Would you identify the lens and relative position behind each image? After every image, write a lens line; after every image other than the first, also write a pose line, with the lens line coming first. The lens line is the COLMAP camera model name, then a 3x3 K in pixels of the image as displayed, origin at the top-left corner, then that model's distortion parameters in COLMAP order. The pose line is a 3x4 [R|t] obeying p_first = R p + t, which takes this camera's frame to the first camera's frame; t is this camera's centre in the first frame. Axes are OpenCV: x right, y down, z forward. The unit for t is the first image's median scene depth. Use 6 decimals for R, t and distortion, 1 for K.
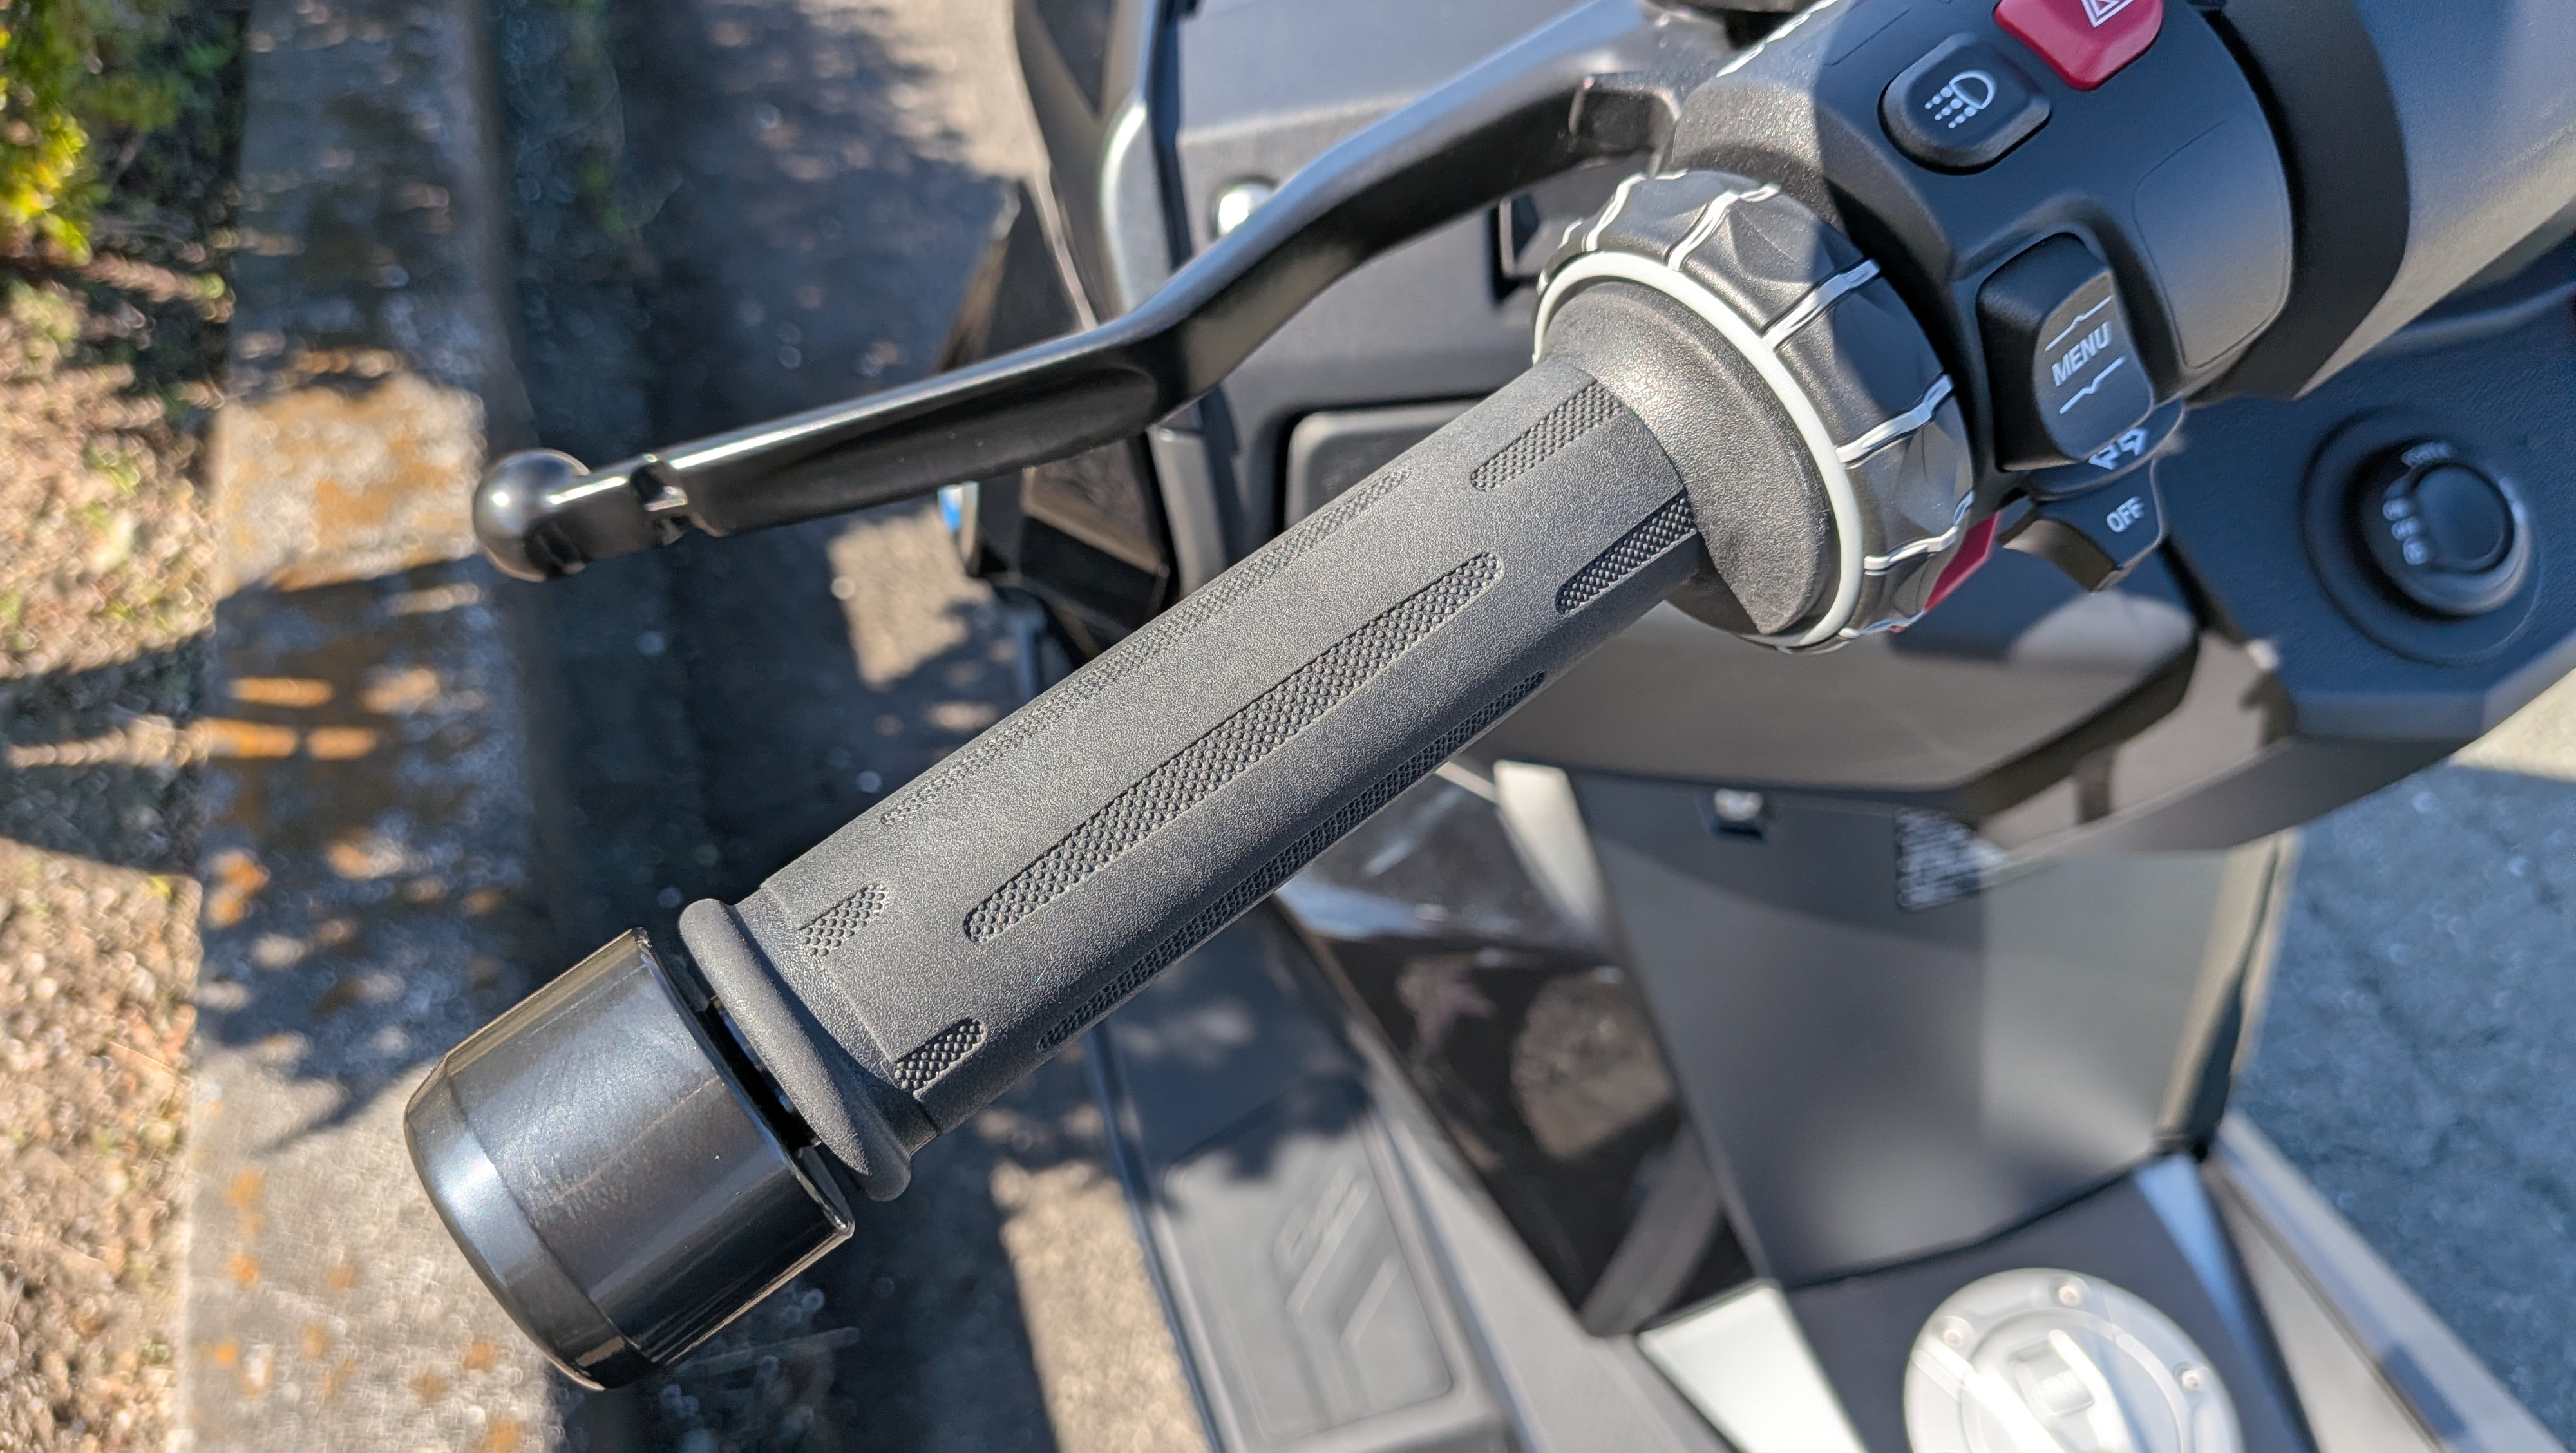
lens RADIAL K [[1819.9, 0, 1288.0], [0, 1819.9, 726.5], [0, 0, 1]] dist [-0.035554, -0.001934]
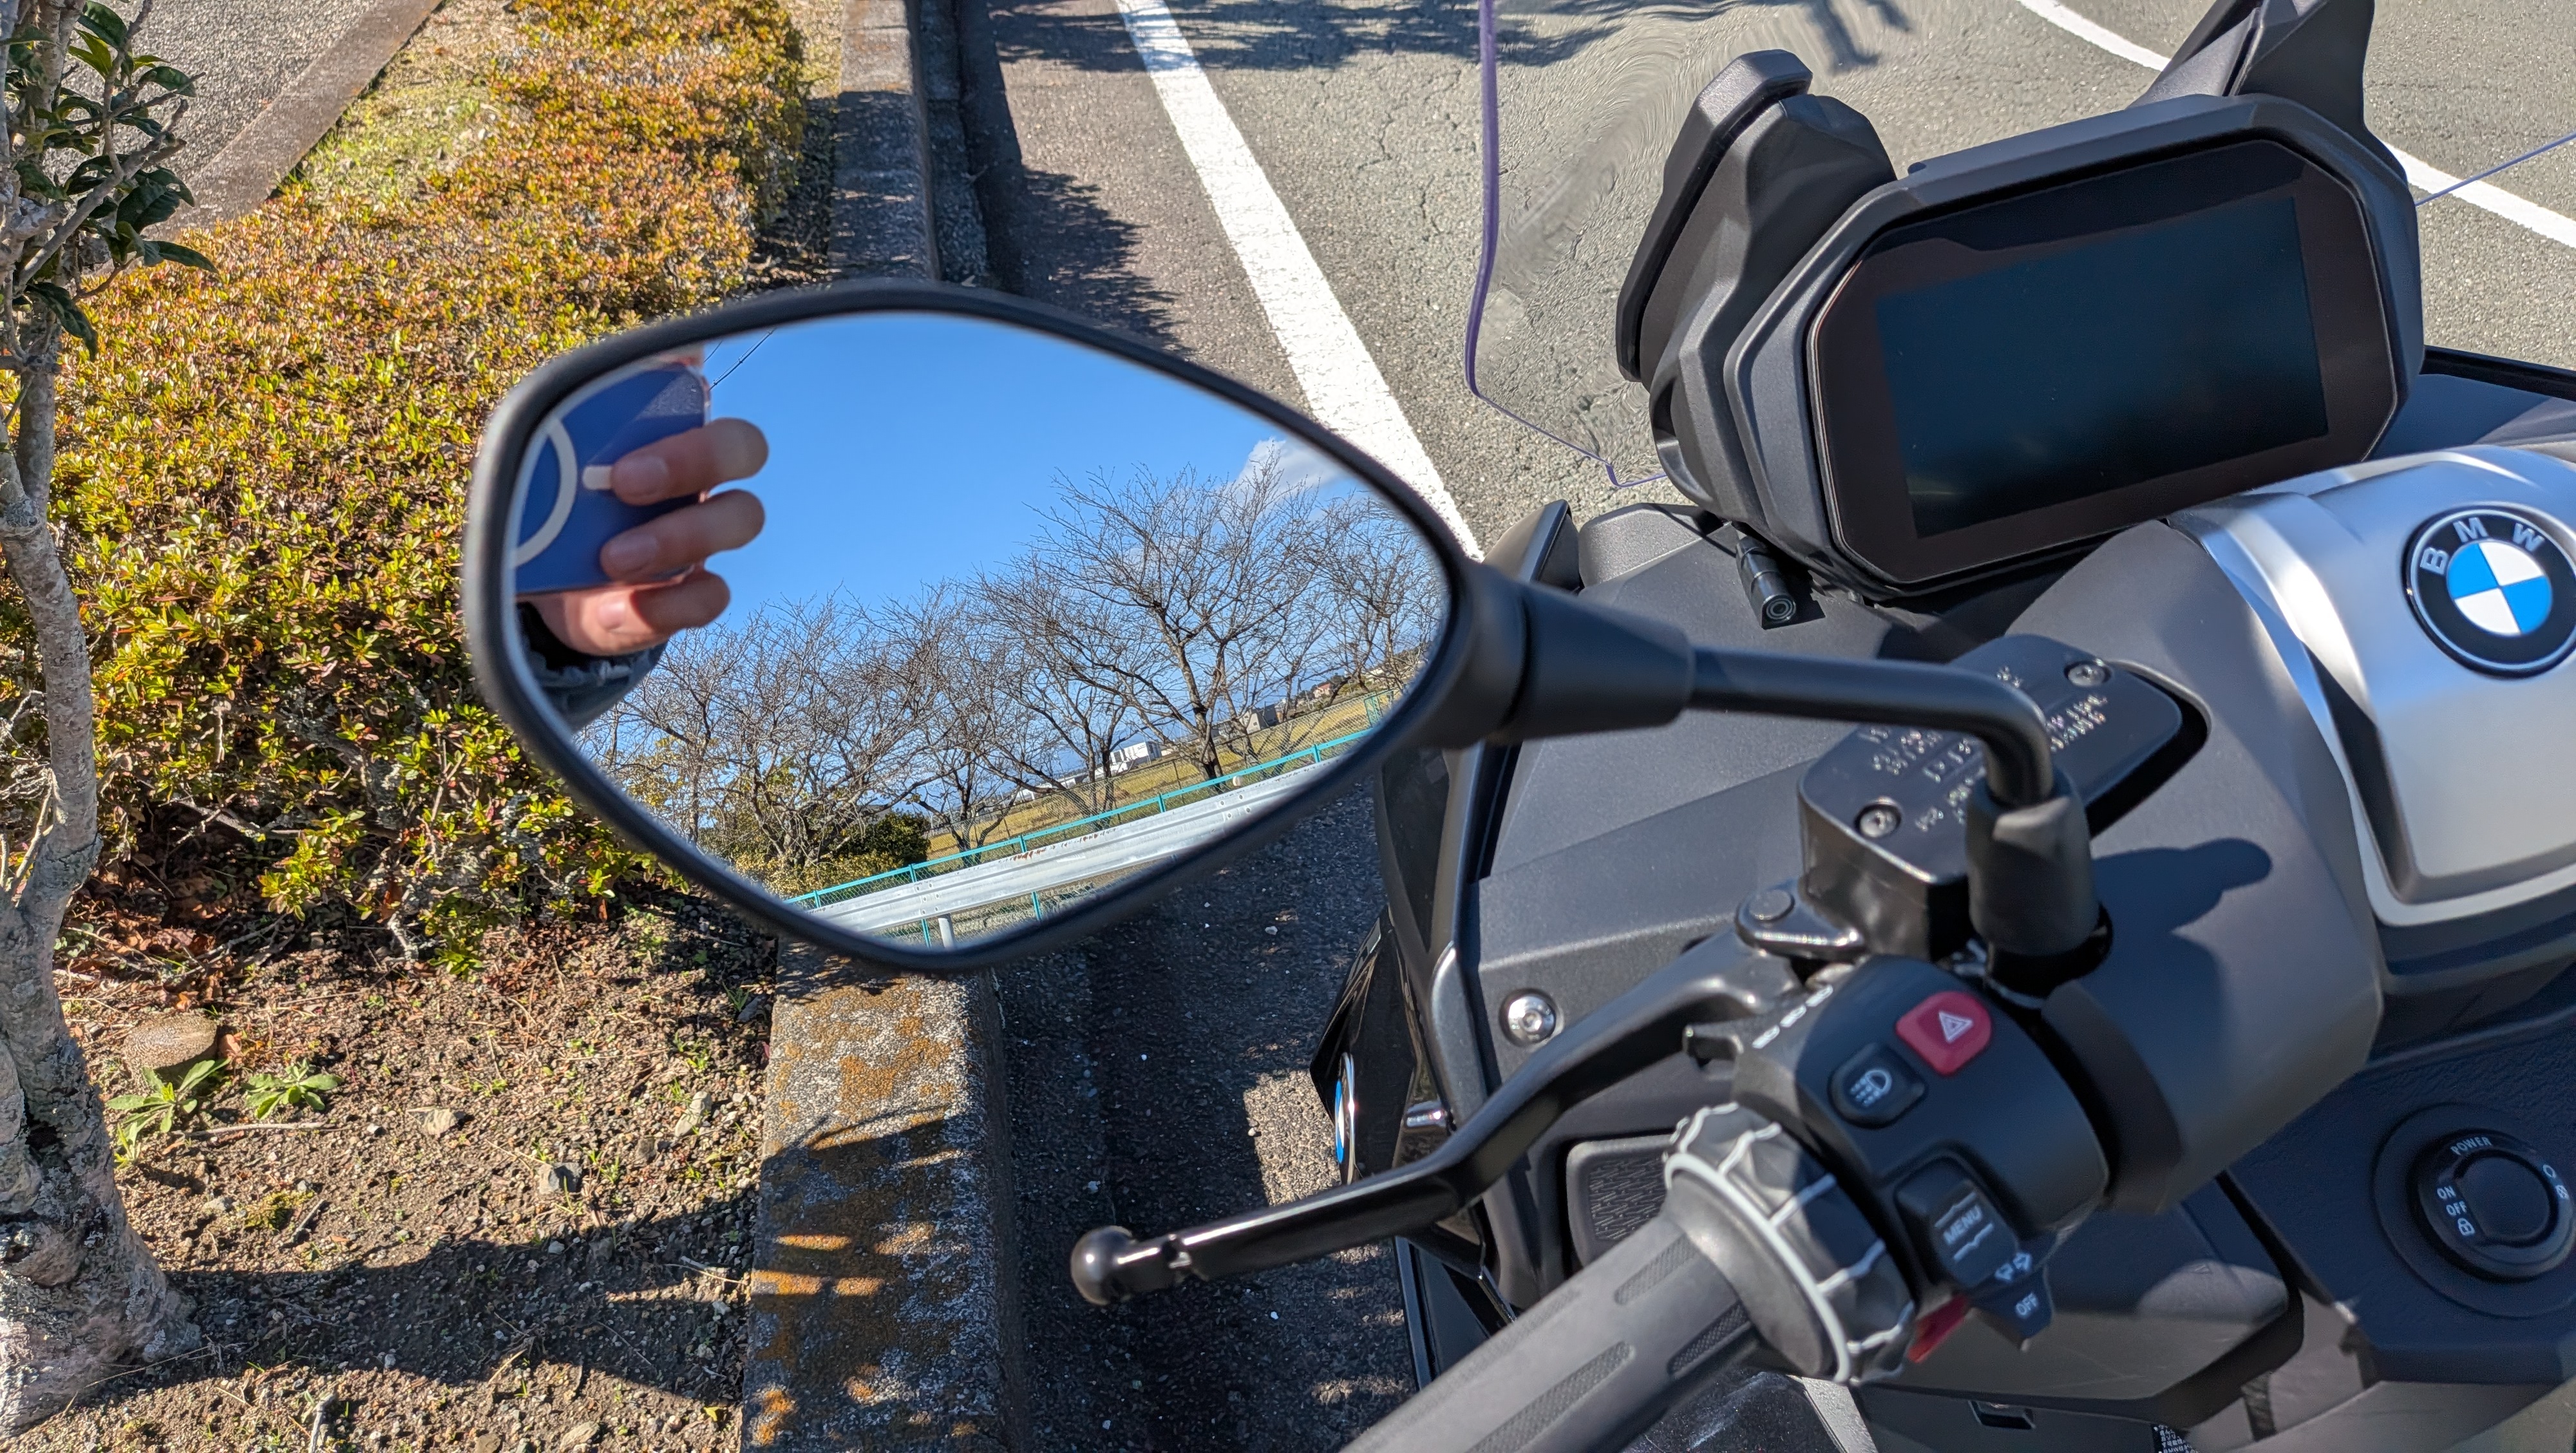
lens RADIAL K [[1780.9, 0, 1288.0], [0, 1780.9, 726.5], [0, 0, 1]] dist [0.035886, -0.048458]
pose [[0.976136, -0.061188, -0.208363, 0.098018], [0.006054, 0.966779, -0.255542, -0.120385], [0.217077, 0.248183, 0.944078, -0.465063]]
